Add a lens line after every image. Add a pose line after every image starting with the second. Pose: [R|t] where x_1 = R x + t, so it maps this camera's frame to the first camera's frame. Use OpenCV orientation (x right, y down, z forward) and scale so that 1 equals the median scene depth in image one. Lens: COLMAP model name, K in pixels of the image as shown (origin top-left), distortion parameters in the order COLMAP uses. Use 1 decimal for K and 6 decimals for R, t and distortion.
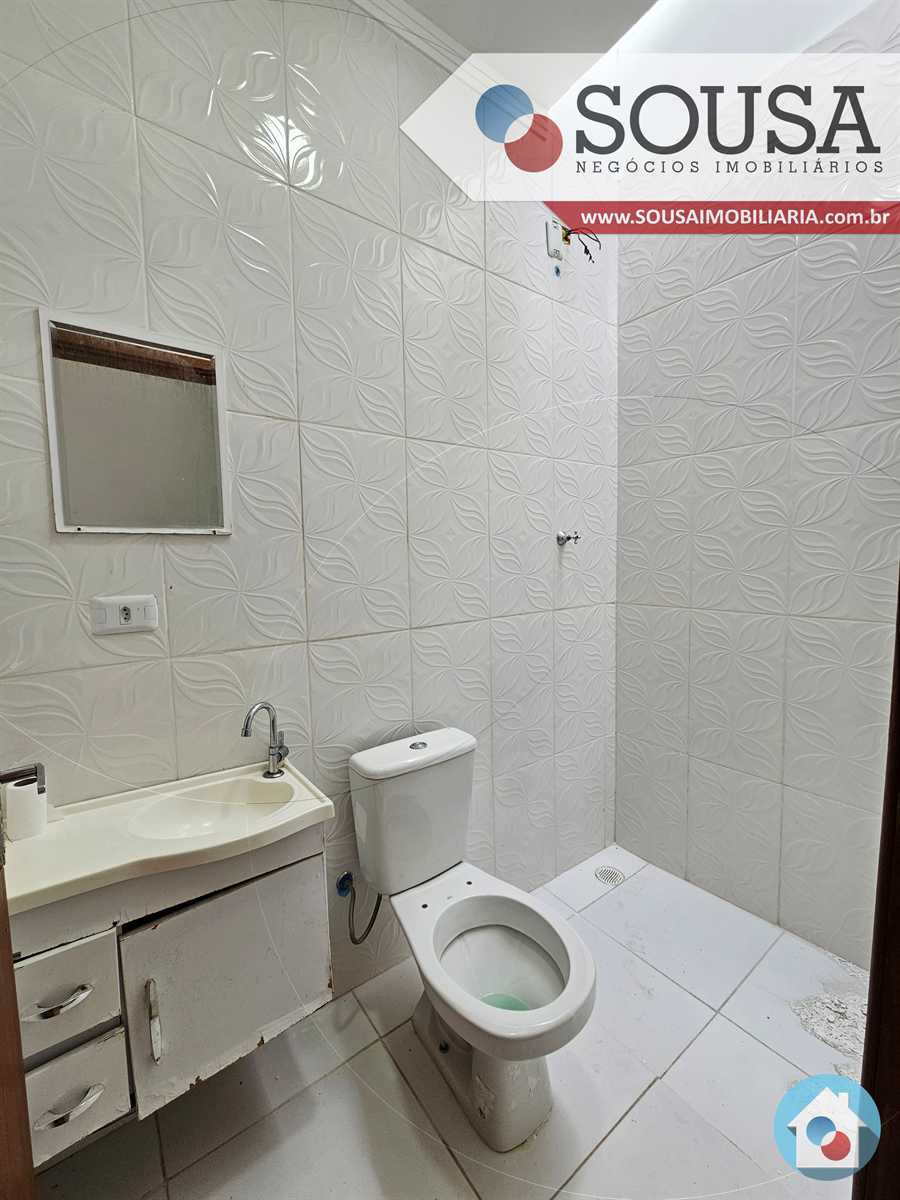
lens RADIAL K [[491.4, 0, 448.1], [0, 491.4, 592.9], [0, 0, 1]] dist [0.006982, -0.000100]
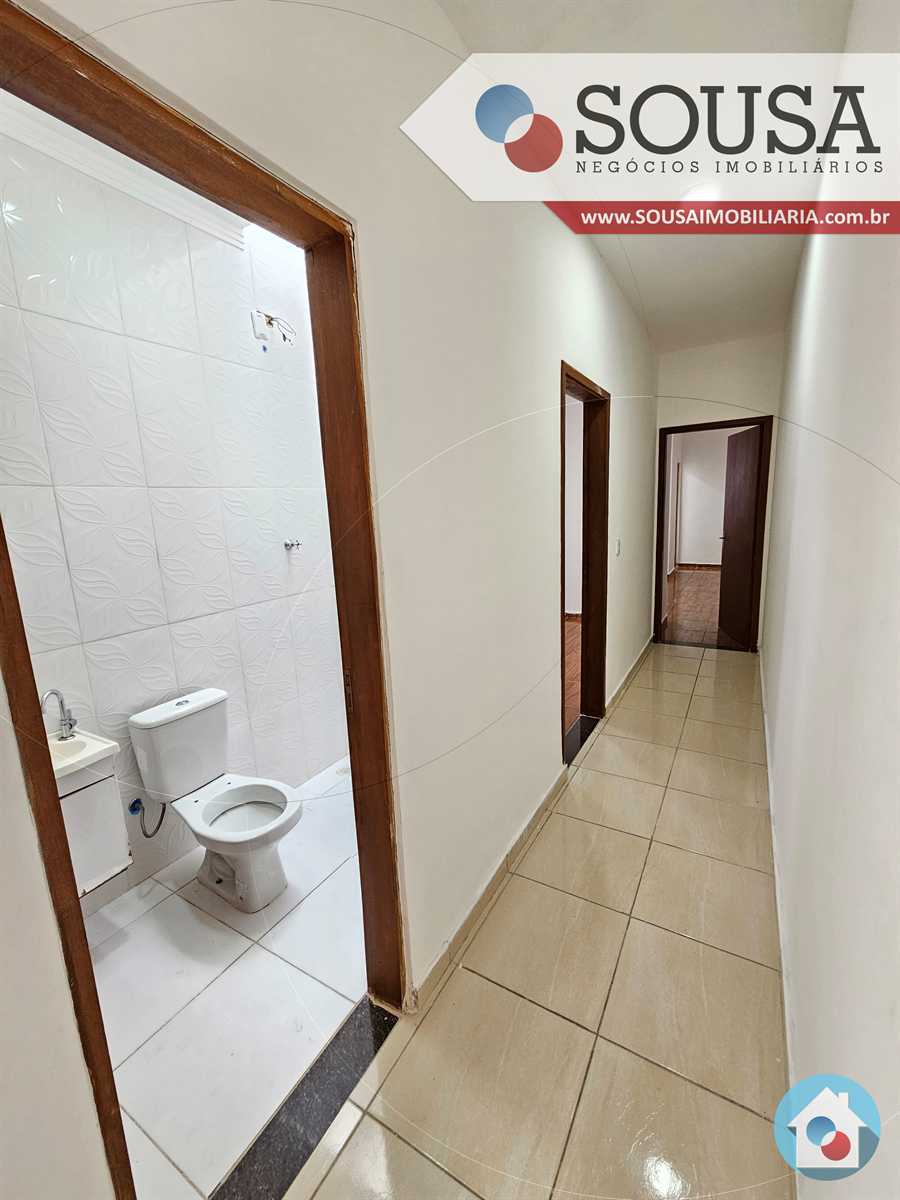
lens RADIAL K [[491.4, 0, 449.8], [0, 491.4, 594.7], [0, 0, 1]] dist [0.006982, -0.000100]
pose [[0.919721, -0.093668, 0.381235, 0.148913], [0.061529, 0.993510, 0.095664, -0.106163], [-0.387721, -0.064527, 0.919515, -0.665699]]
